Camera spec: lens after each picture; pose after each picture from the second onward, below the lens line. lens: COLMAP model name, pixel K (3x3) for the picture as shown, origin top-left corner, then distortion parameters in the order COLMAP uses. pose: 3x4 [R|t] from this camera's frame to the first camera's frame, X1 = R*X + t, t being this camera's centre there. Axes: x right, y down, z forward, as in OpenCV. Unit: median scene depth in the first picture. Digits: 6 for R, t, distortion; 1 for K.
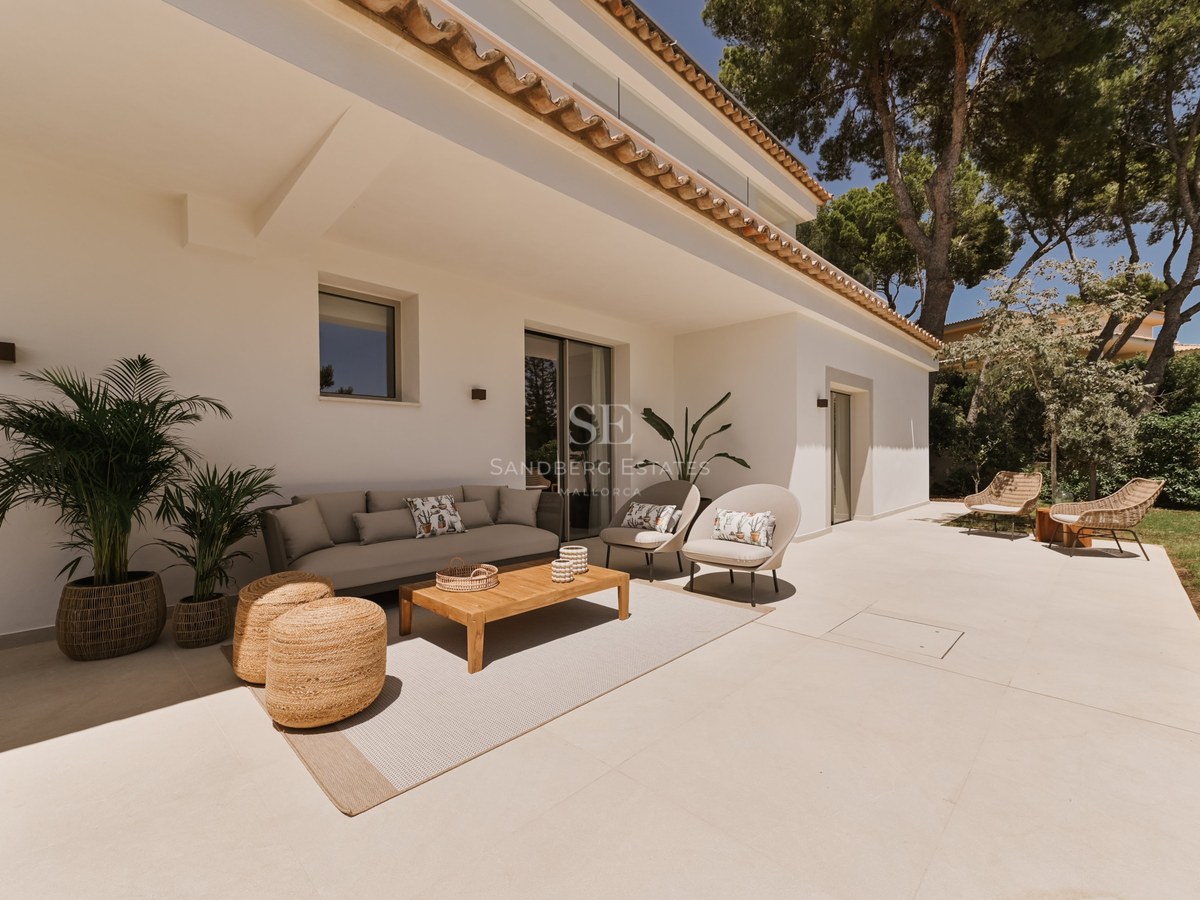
lens RADIAL K [[540.6, 0, 605.5], [0, 540.6, 455.0], [0, 0, 1]] dist [0.018757, -0.004197]
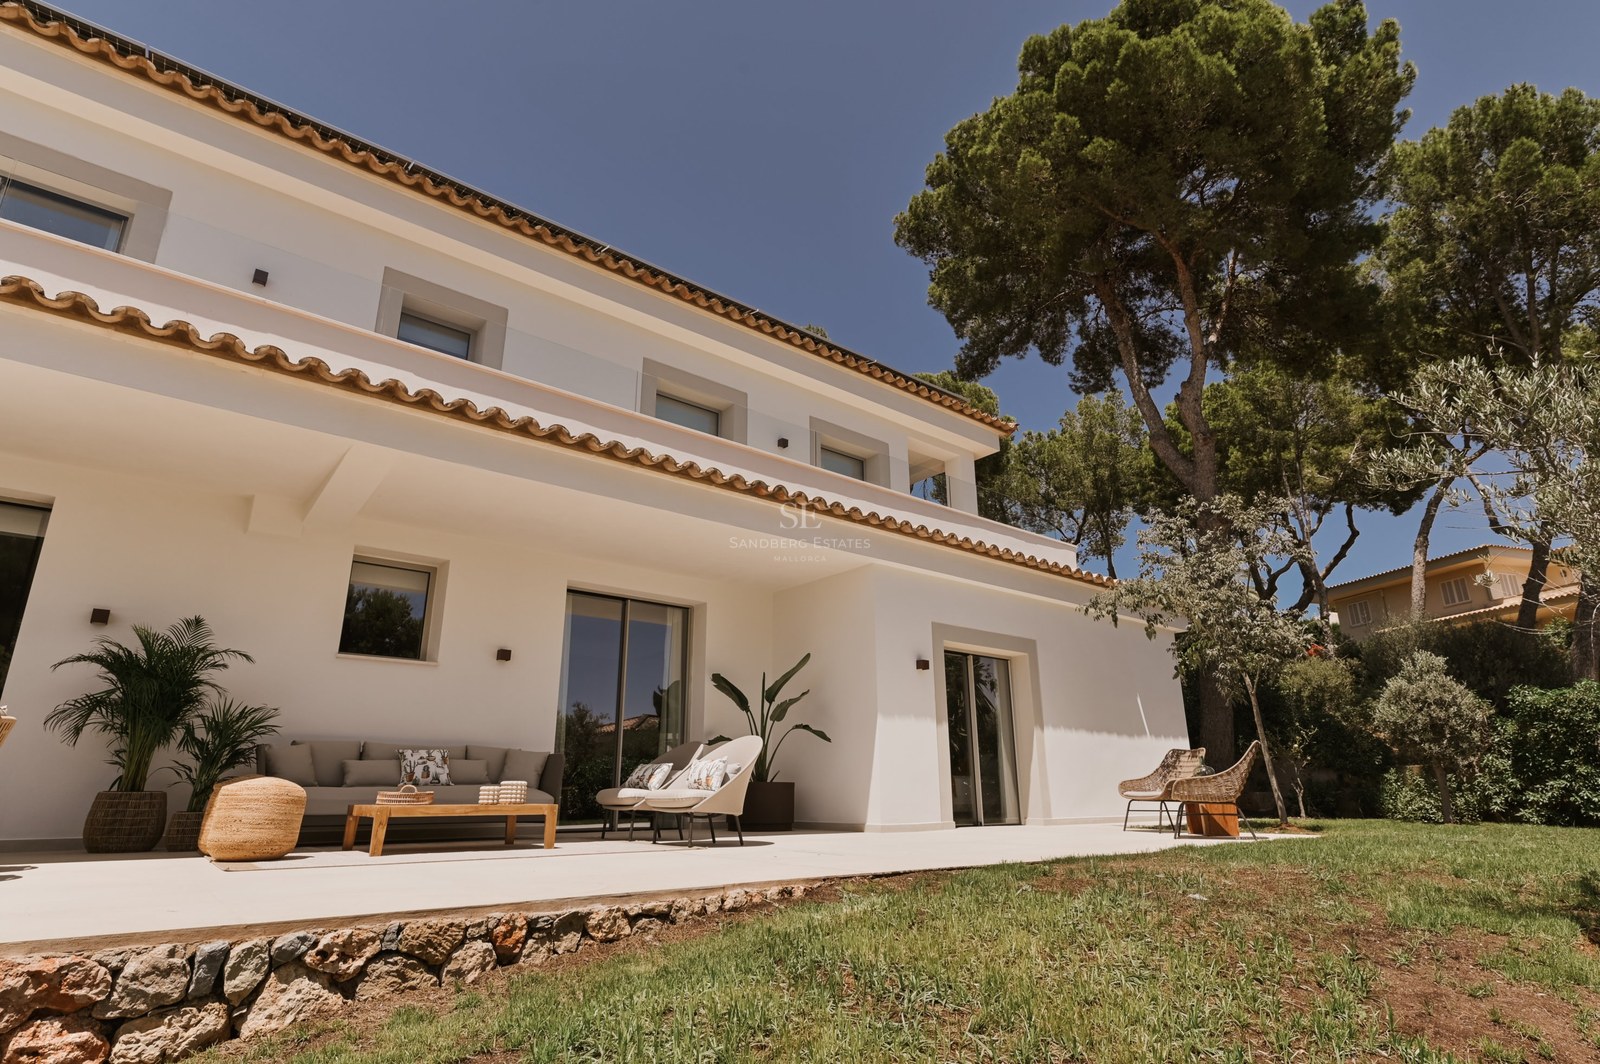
lens RADIAL K [[857.7, 0, 802.2], [0, 857.7, 510.6], [0, 0, 1]] dist [-0.000948, -0.001337]
pose [[0.992493, -0.039402, -0.115779, 0.556888], [0.000490, 0.947954, -0.318406, 0.154115], [0.122299, 0.315959, 0.940857, -0.548344]]
